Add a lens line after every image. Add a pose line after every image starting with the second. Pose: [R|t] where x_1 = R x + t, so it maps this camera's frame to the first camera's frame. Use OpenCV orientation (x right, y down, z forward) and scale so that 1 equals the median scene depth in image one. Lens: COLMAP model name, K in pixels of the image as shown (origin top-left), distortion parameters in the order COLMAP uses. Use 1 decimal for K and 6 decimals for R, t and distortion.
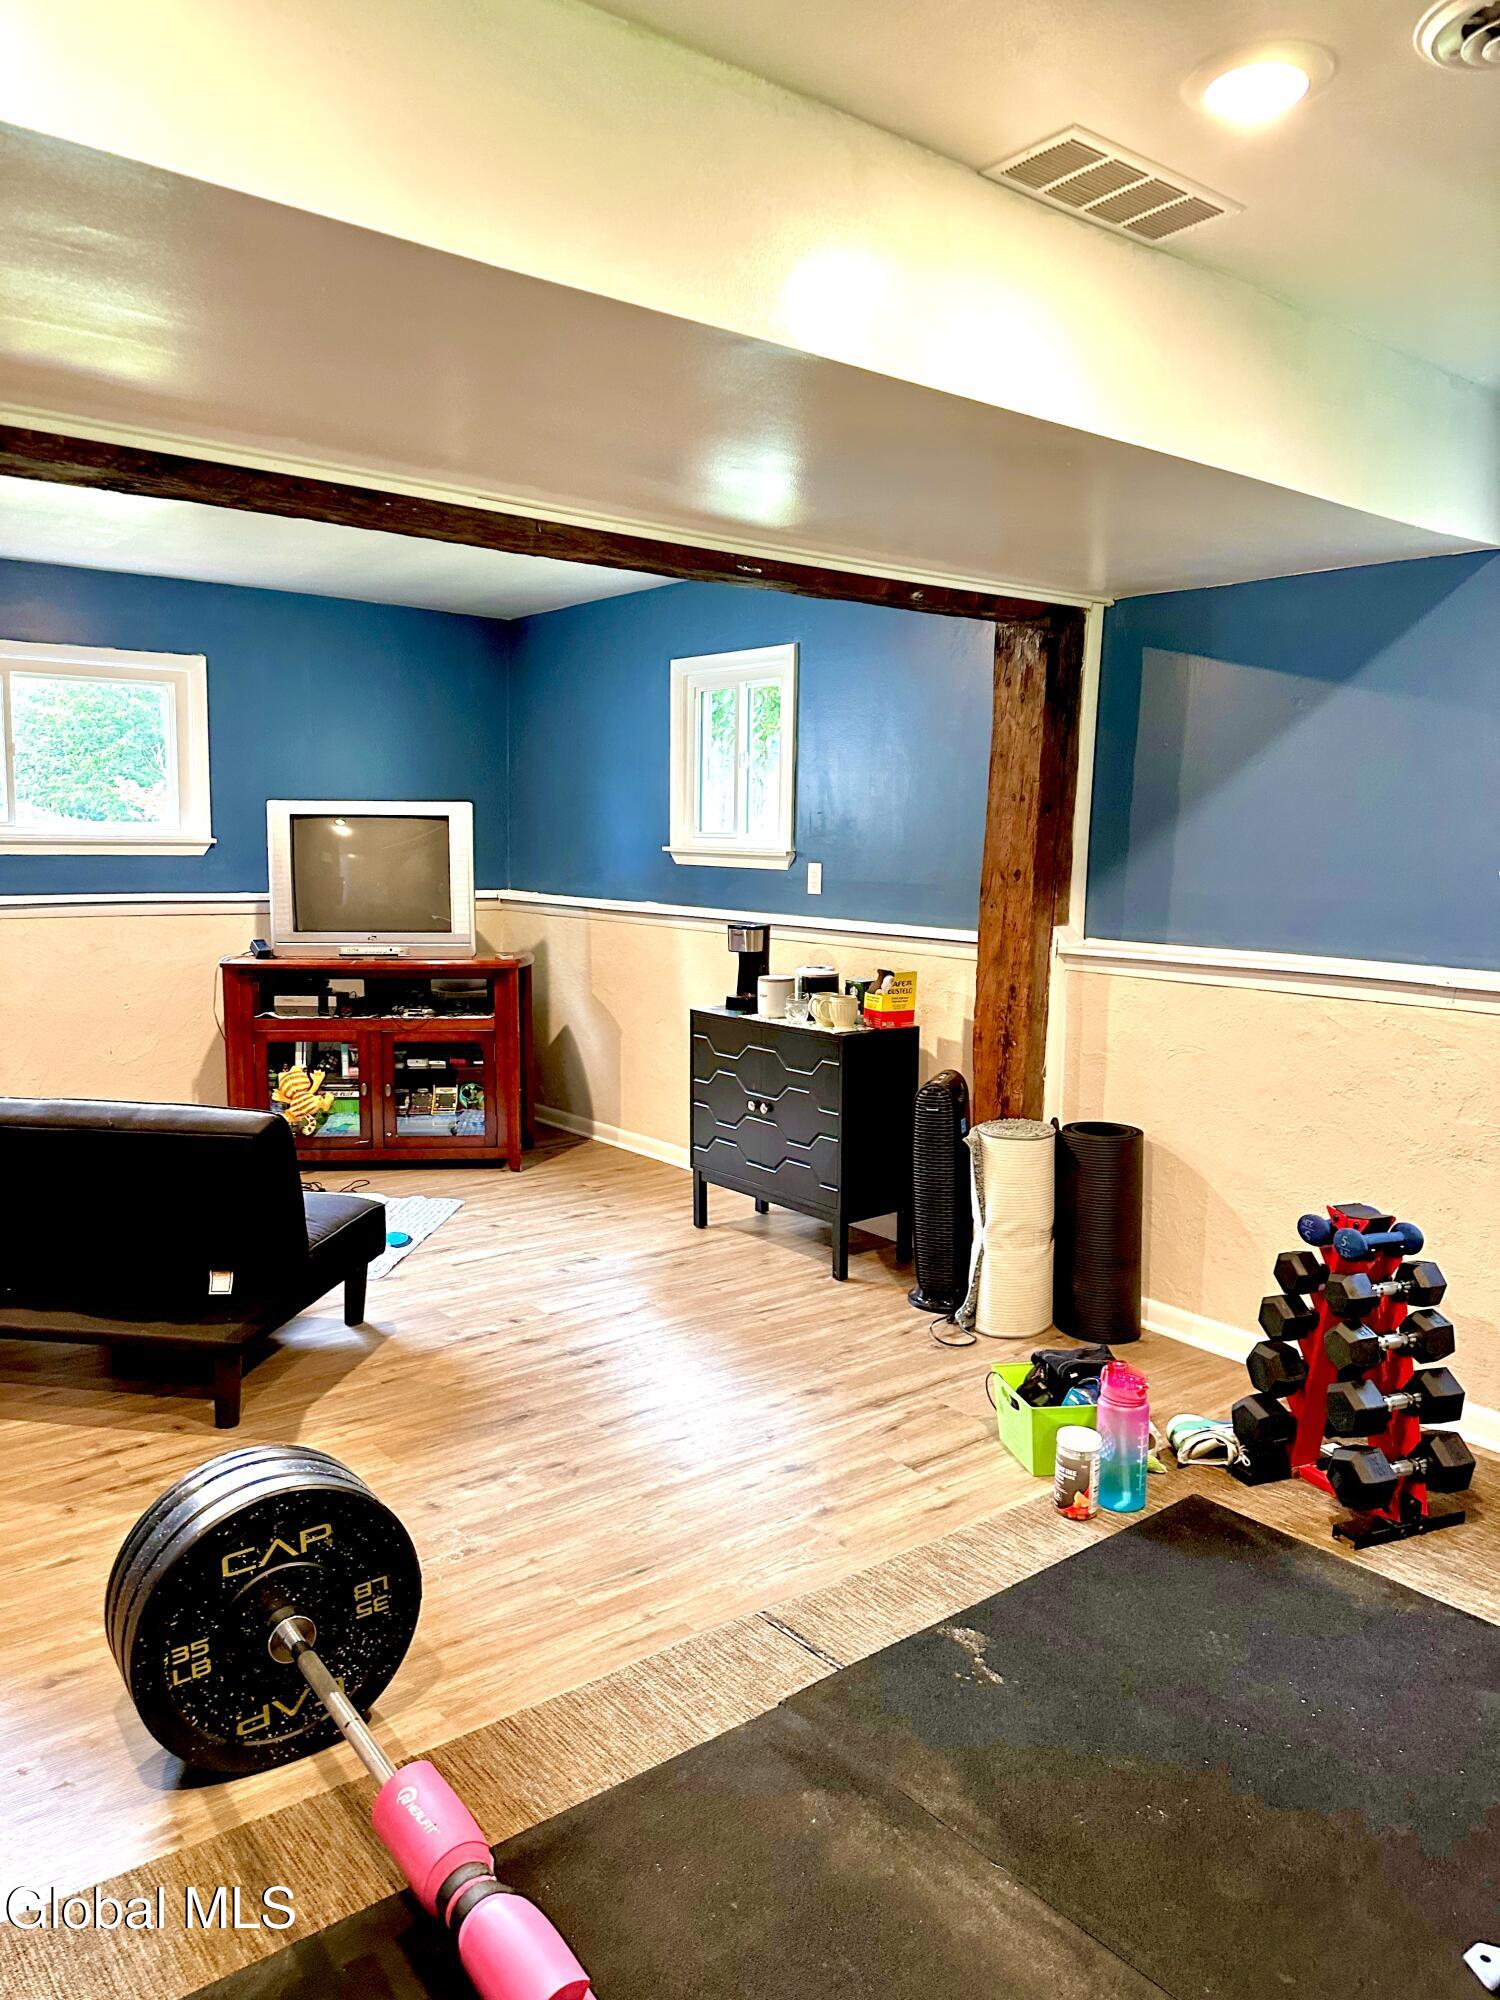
lens RADIAL K [[1423.6, 0, 750.0], [0, 1423.6, 1000.0], [0, 0, 1]] dist [0.041131, -0.002553]
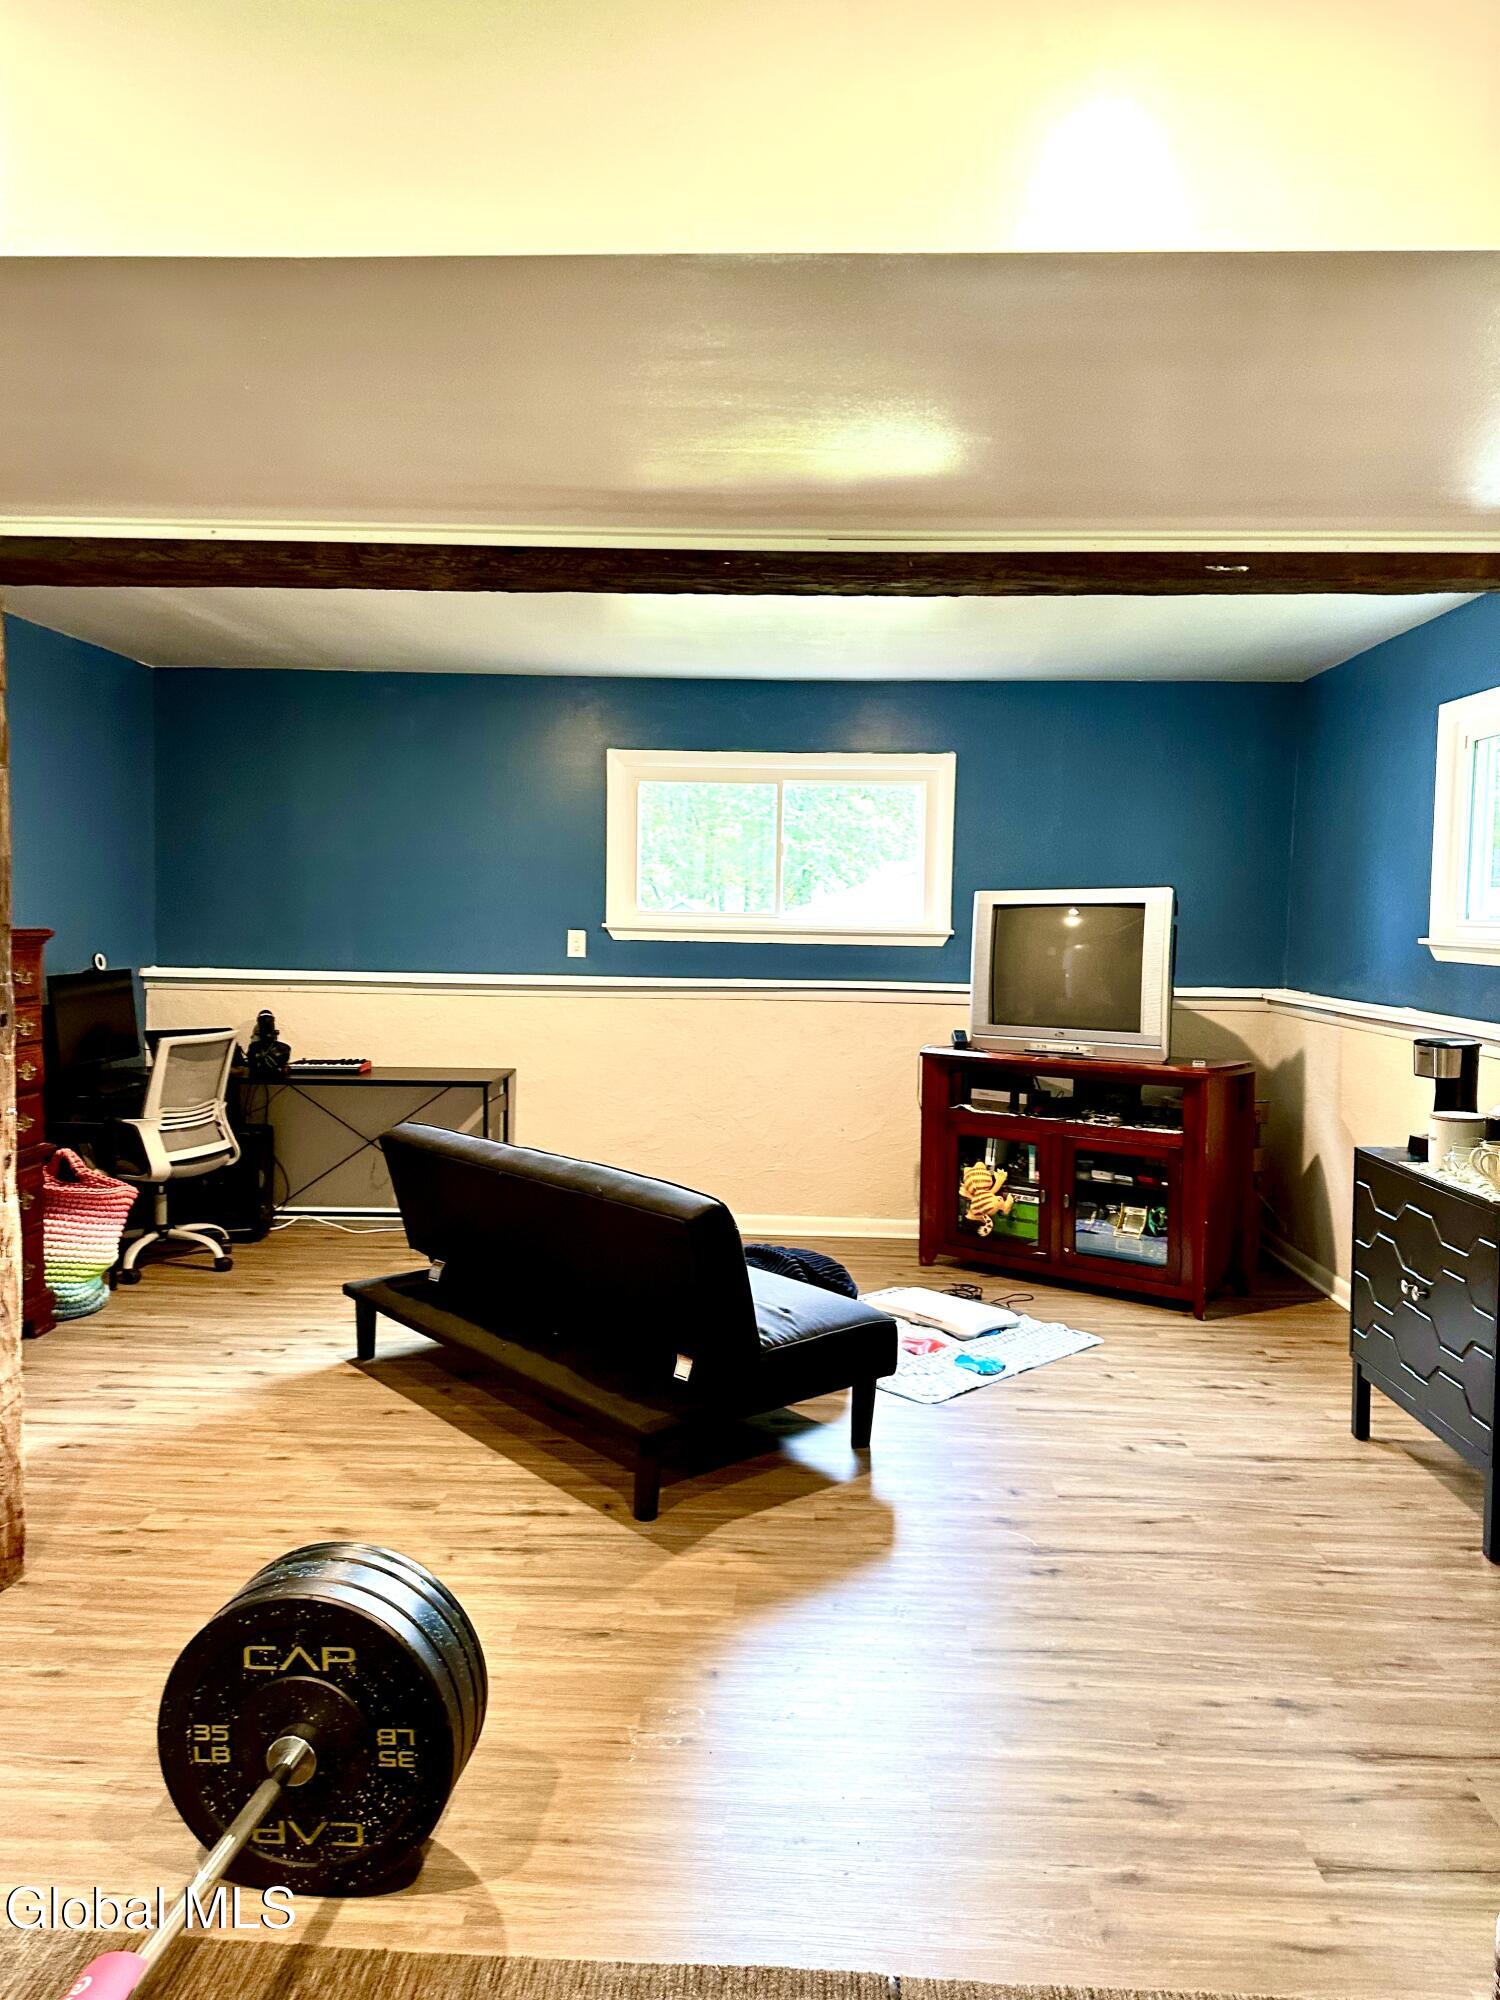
lens RADIAL K [[1437.6, 0, 787.3], [0, 1437.6, 989.8], [0, 0, 1]] dist [0.136855, -0.154421]
pose [[0.763123, 0.035912, -0.645254, 0.231807], [-0.084784, 0.995388, -0.044873, -0.016841], [0.640667, 0.088951, 0.762649, 0.187861]]
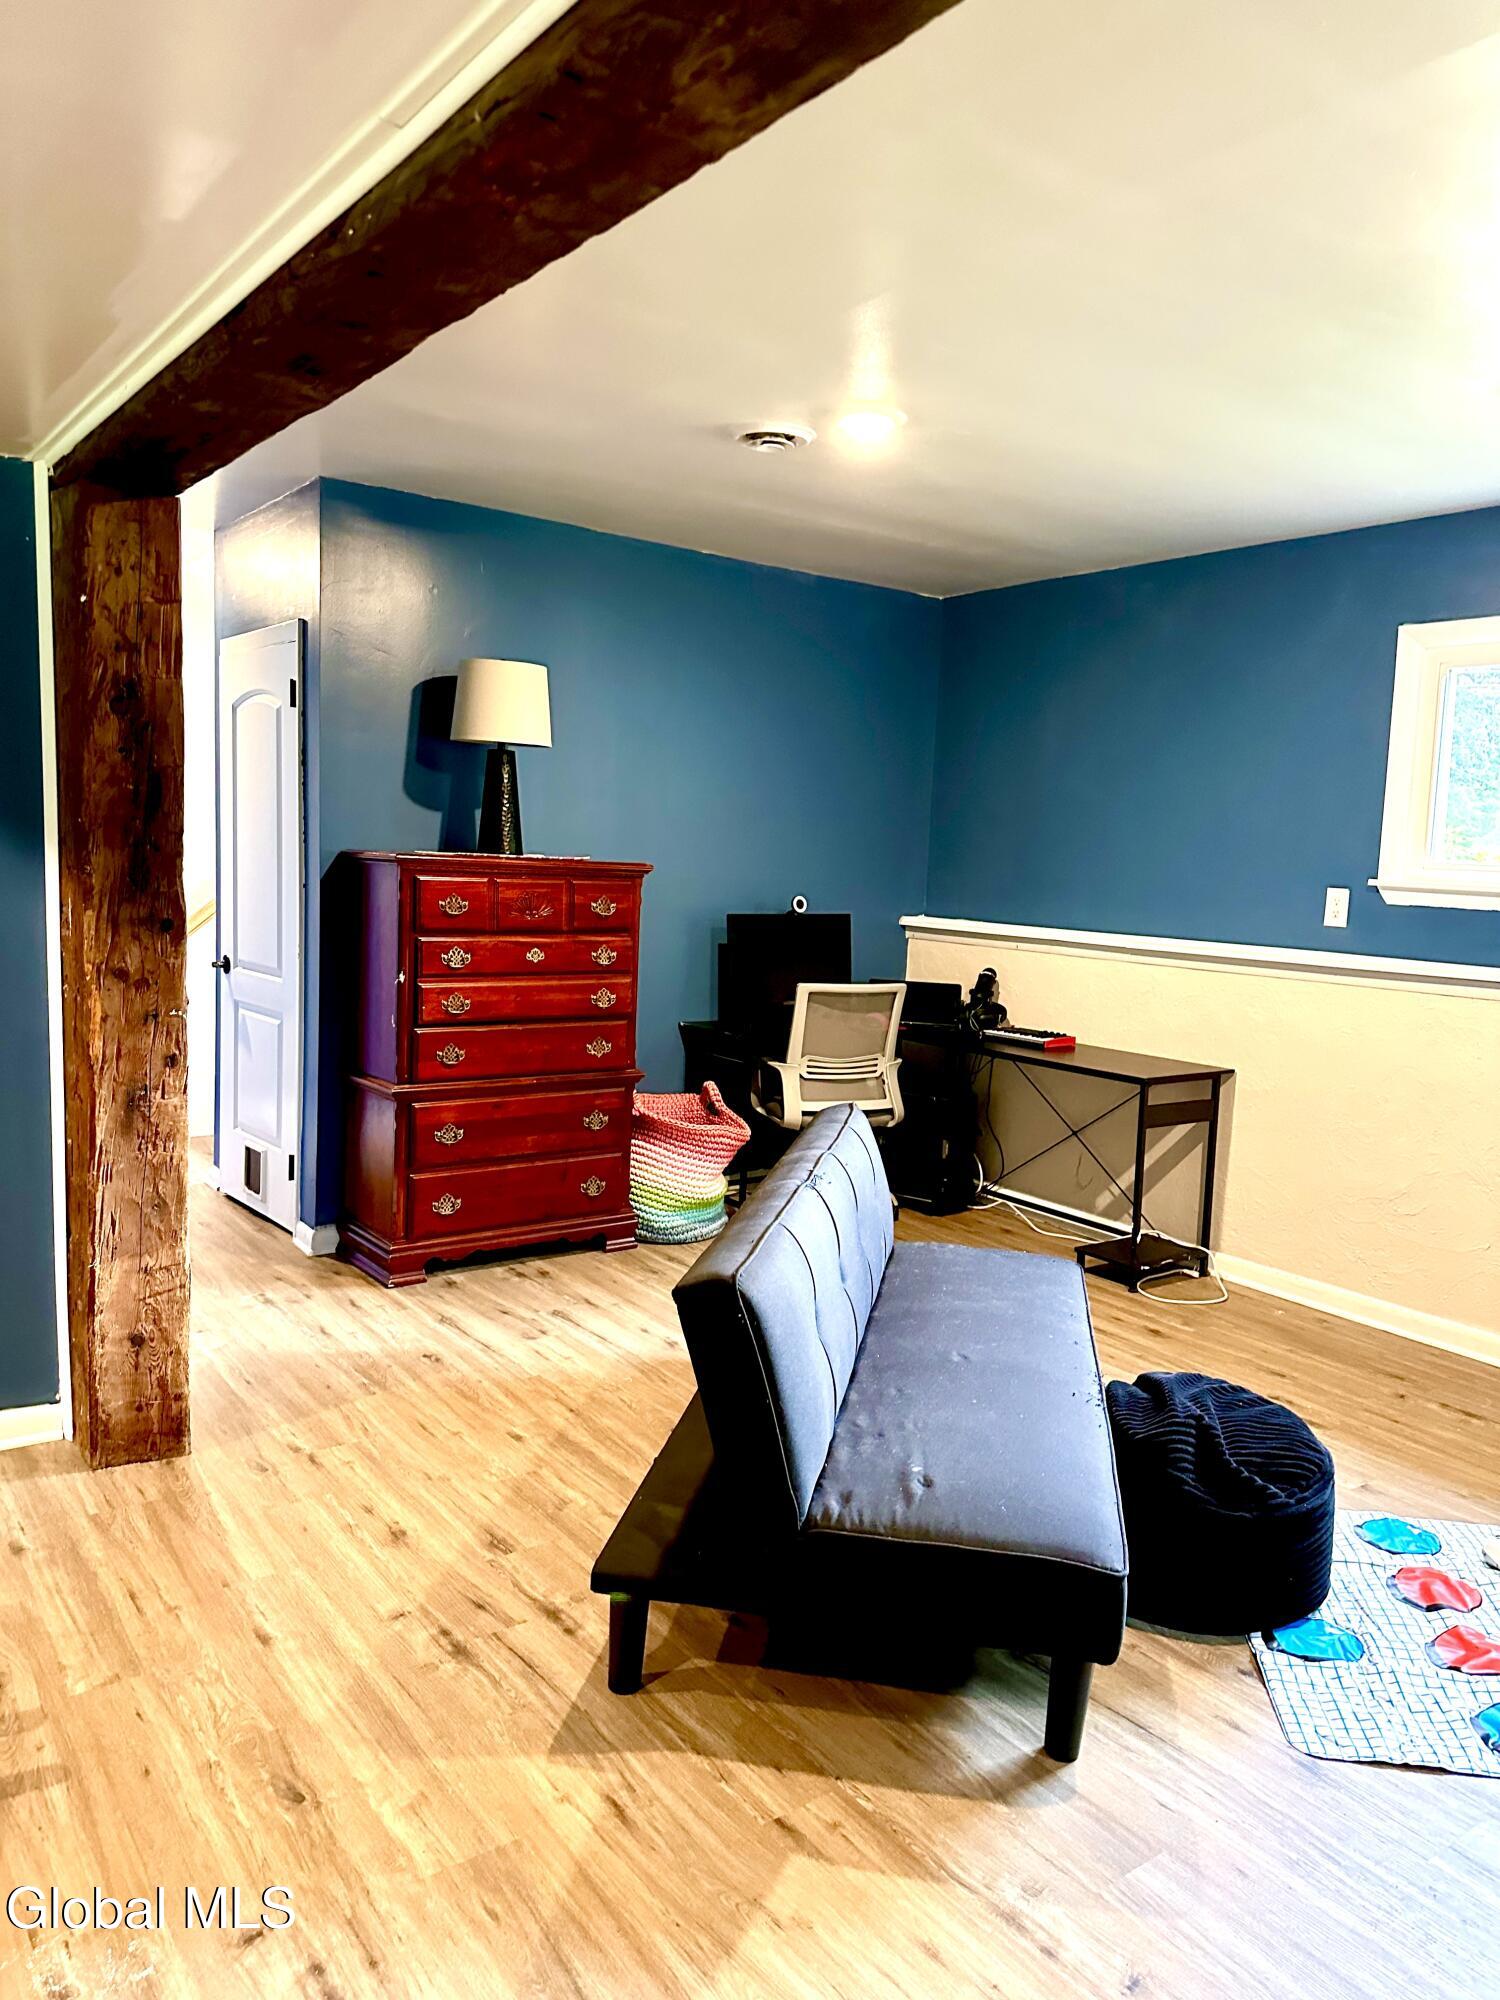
lens RADIAL K [[1437.6, 0, 787.3], [0, 1437.6, 989.8], [0, 0, 1]] dist [0.136855, -0.154421]
pose [[-0.042223, 0.083443, -0.995618, 0.212251], [-0.157489, 0.983492, 0.089106, -0.074652], [0.986618, 0.160561, -0.028385, 0.720661]]
